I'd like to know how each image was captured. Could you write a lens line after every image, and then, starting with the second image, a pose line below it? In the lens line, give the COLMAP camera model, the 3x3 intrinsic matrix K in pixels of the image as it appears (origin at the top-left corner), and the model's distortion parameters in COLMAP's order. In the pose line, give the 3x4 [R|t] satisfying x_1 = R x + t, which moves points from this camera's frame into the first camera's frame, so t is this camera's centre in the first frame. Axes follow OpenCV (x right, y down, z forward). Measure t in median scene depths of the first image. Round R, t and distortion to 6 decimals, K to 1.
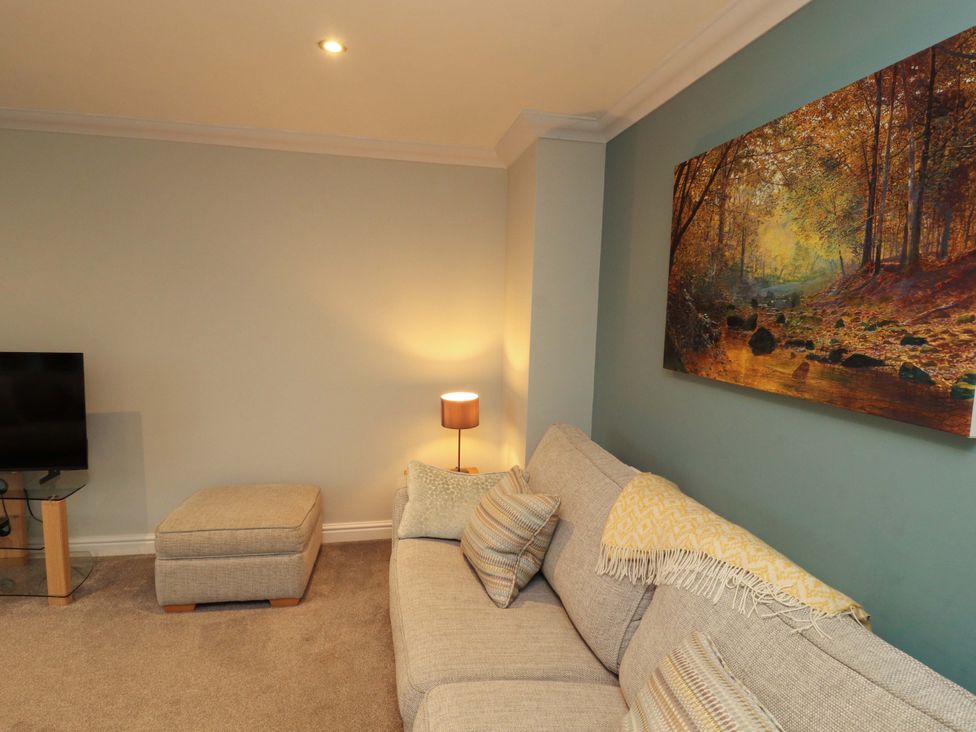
lens RADIAL K [[508.7, 0, 487.0], [0, 508.7, 360.8], [0, 0, 1]] dist [0.003570, -0.014852]
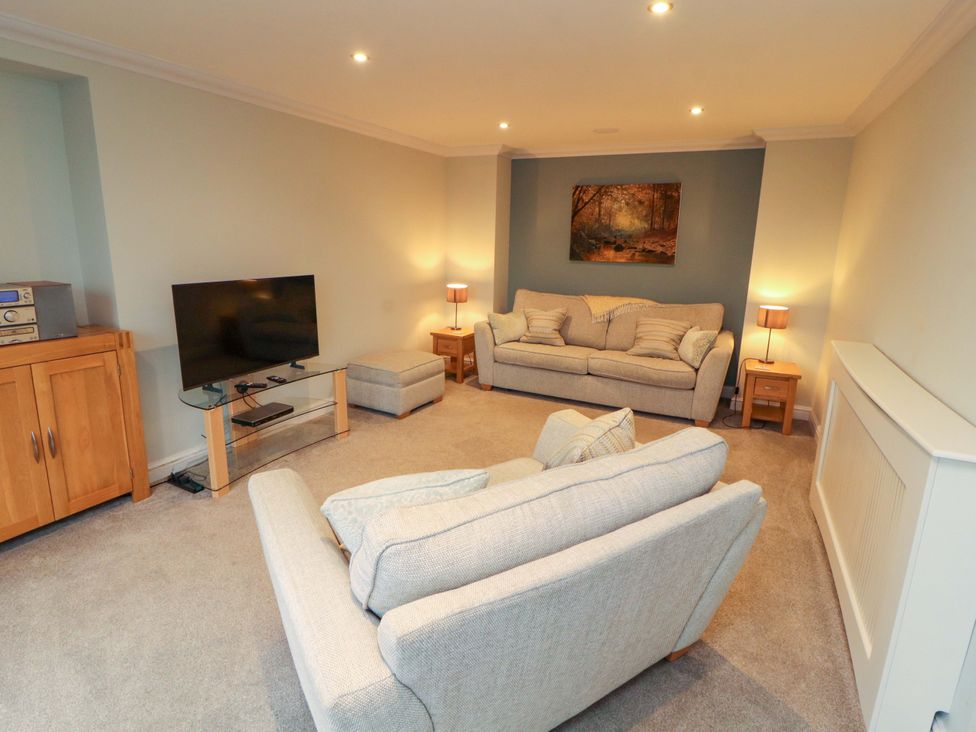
lens RADIAL K [[508.7, 0, 496.9], [0, 508.7, 347.0], [0, 0, 1]] dist [0.003570, -0.014852]
pose [[0.614899, -0.185037, 0.766590, -2.839191], [0.082119, 0.981822, 0.171120, -0.037547], [-0.784318, -0.042270, 0.618917, -0.556774]]
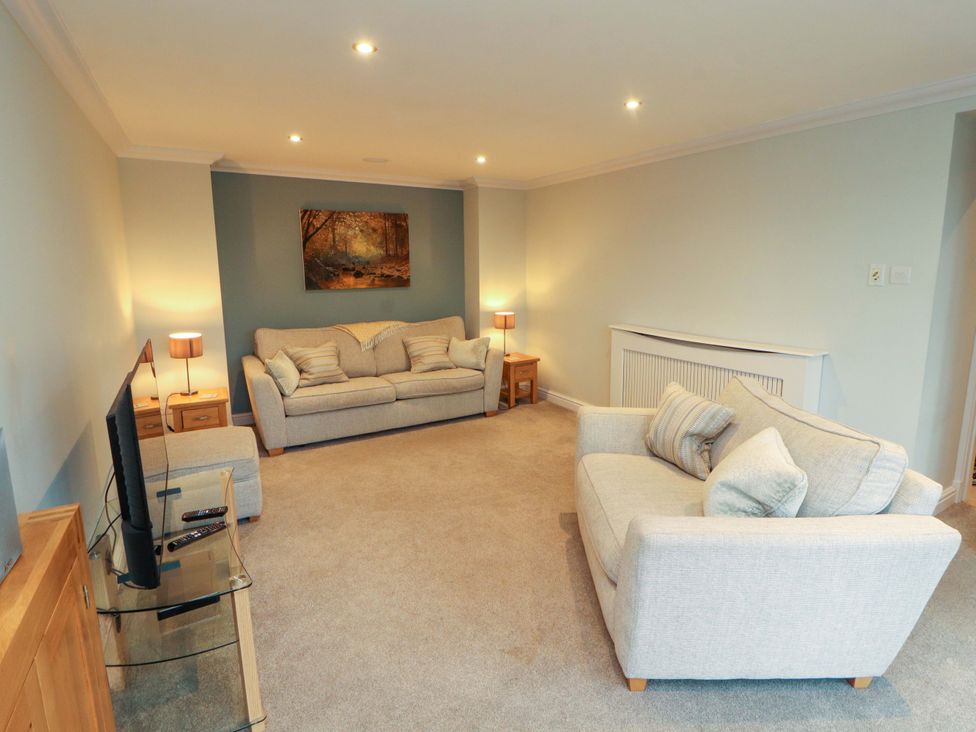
lens RADIAL K [[508.7, 0, 502.3], [0, 508.7, 345.8], [0, 0, 1]] dist [0.003570, -0.014852]
pose [[-0.333557, -0.179235, 0.925535, -3.176325], [0.096805, 0.970059, 0.222745, -0.248746], [-0.937747, 0.163894, -0.306219, 1.234951]]
